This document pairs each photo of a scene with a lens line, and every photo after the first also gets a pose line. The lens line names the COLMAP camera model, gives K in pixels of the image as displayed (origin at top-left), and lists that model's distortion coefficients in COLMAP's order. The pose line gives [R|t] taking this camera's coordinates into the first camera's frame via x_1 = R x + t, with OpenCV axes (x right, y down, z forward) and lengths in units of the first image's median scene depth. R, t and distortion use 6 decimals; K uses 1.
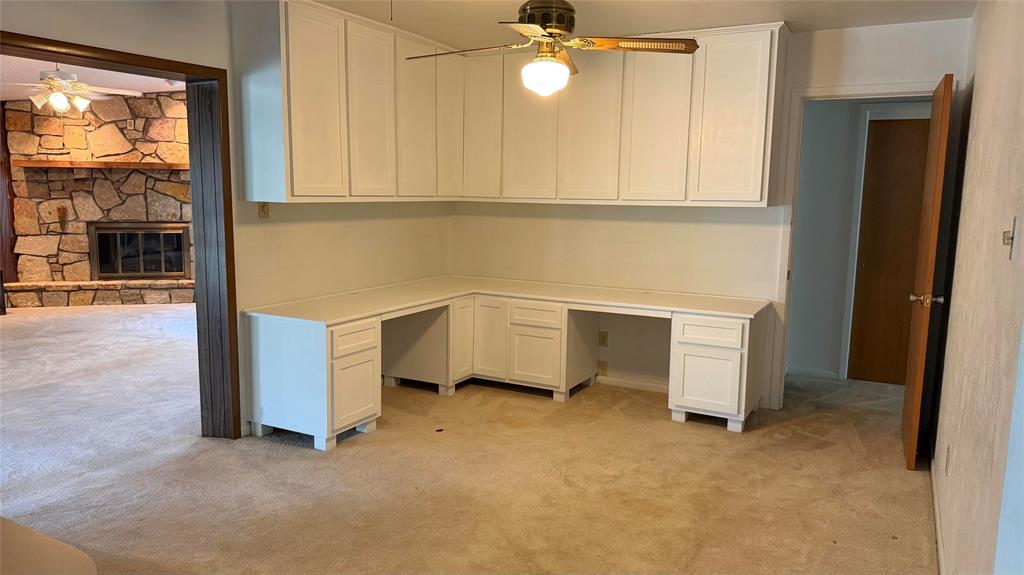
lens RADIAL K [[719.5, 0, 495.2], [0, 719.5, 292.8], [0, 0, 1]] dist [0.069328, -0.099317]
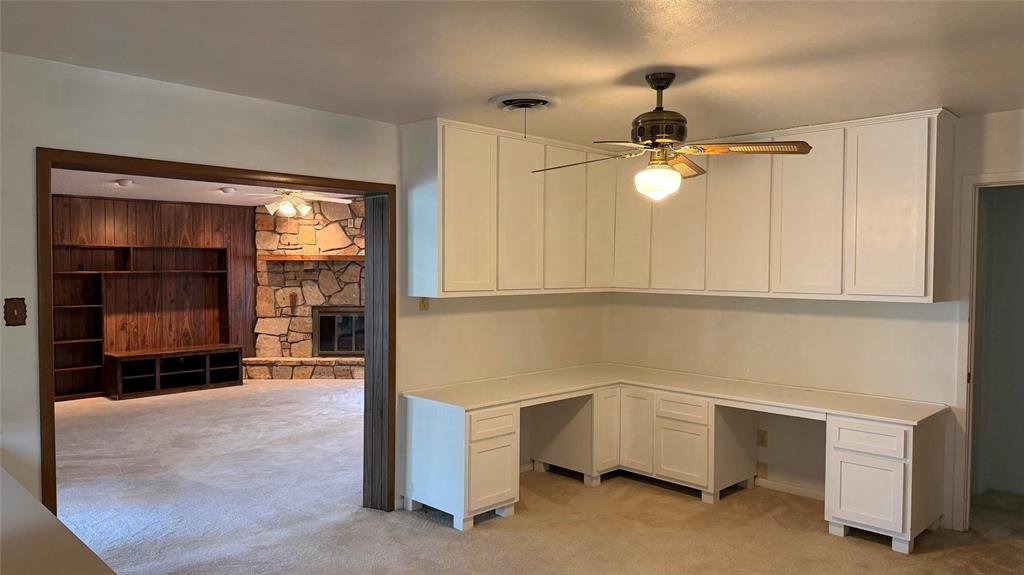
lens RADIAL K [[719.5, 0, 494.6], [0, 719.5, 279.1], [0, 0, 1]] dist [0.069328, -0.099317]
pose [[0.957966, -0.004904, -0.286838, 0.091250], [-0.031896, 0.991834, -0.123482, -0.013900], [0.285101, 0.127441, 0.949987, -0.030443]]
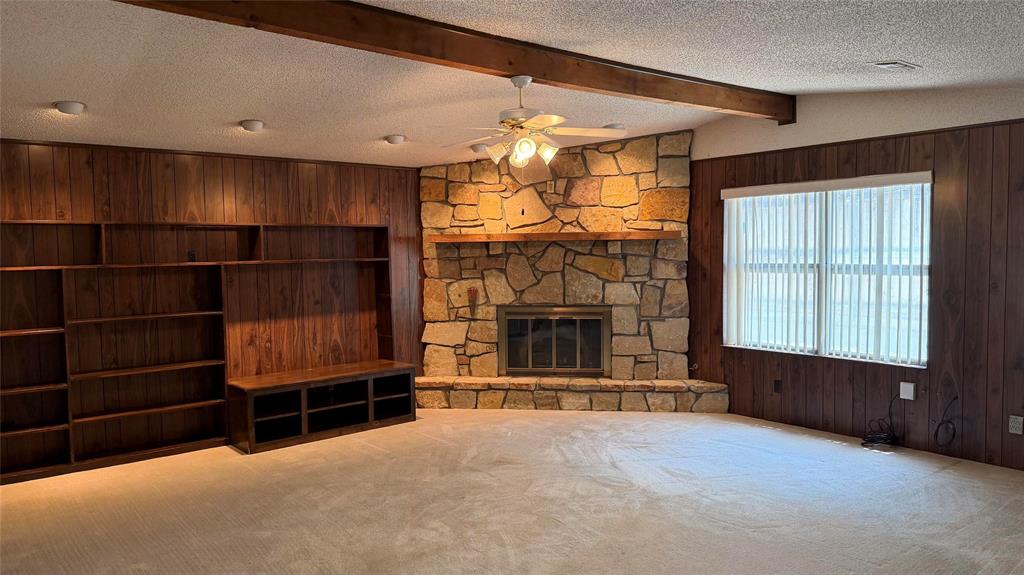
lens RADIAL K [[719.5, 0, 509.5], [0, 719.5, 284.5], [0, 0, 1]] dist [0.069328, -0.099317]
pose [[0.923149, -0.006528, -0.384388, -0.437440], [-0.029956, 0.995594, -0.088851, -0.091785], [0.383275, 0.093537, 0.918886, 0.466442]]
